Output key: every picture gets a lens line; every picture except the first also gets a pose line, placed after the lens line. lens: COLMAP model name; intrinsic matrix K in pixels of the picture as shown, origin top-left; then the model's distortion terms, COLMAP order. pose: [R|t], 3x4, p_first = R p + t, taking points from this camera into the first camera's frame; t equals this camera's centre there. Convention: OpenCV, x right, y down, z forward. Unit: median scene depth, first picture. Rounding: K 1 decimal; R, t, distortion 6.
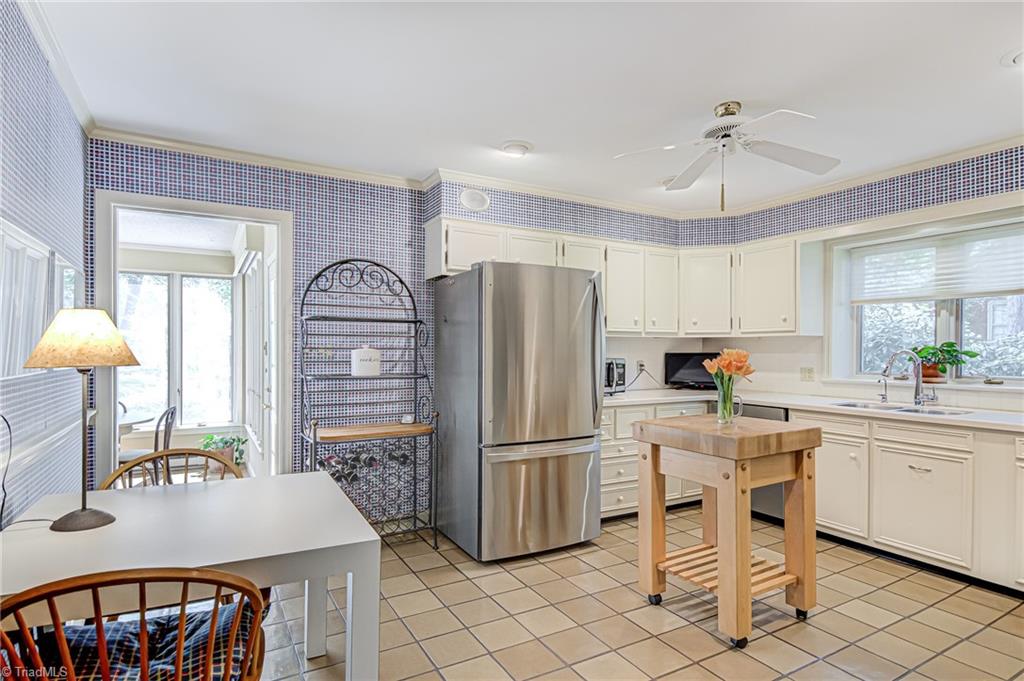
lens RADIAL K [[535.2, 0, 532.4], [0, 535.2, 352.0], [0, 0, 1]] dist [0.012573, -0.012083]
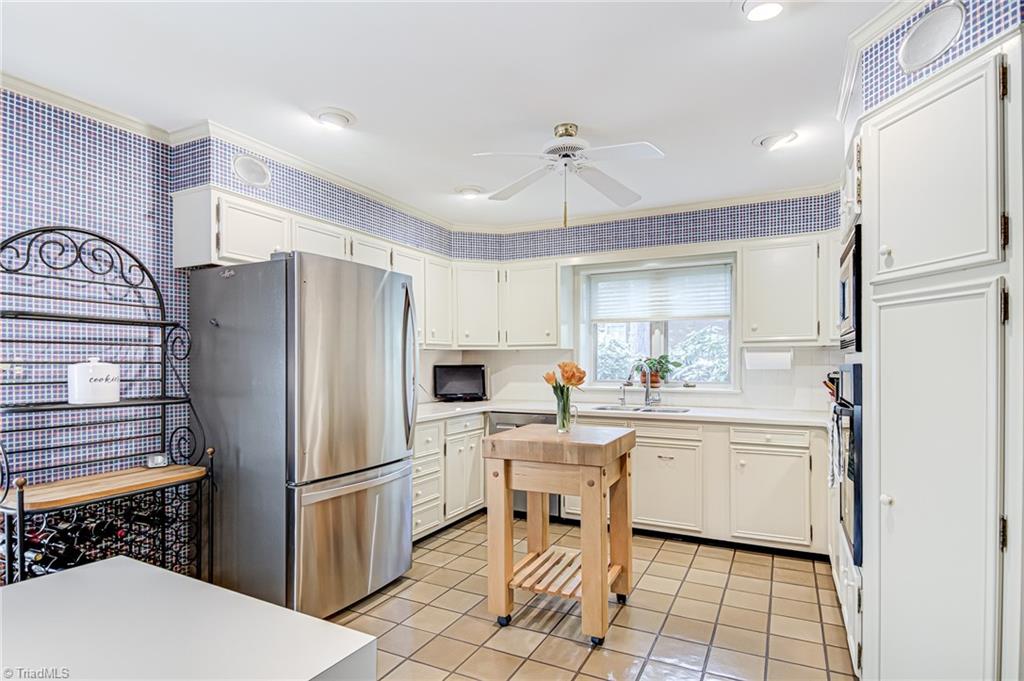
lens RADIAL K [[535.2, 0, 527.3], [0, 535.2, 363.5], [0, 0, 1]] dist [0.012573, -0.012083]
pose [[0.840839, -0.006280, 0.541249, -0.202876], [0.007022, 0.999975, 0.000693, -0.001509], [-0.541240, 0.003218, 0.840862, 0.129580]]
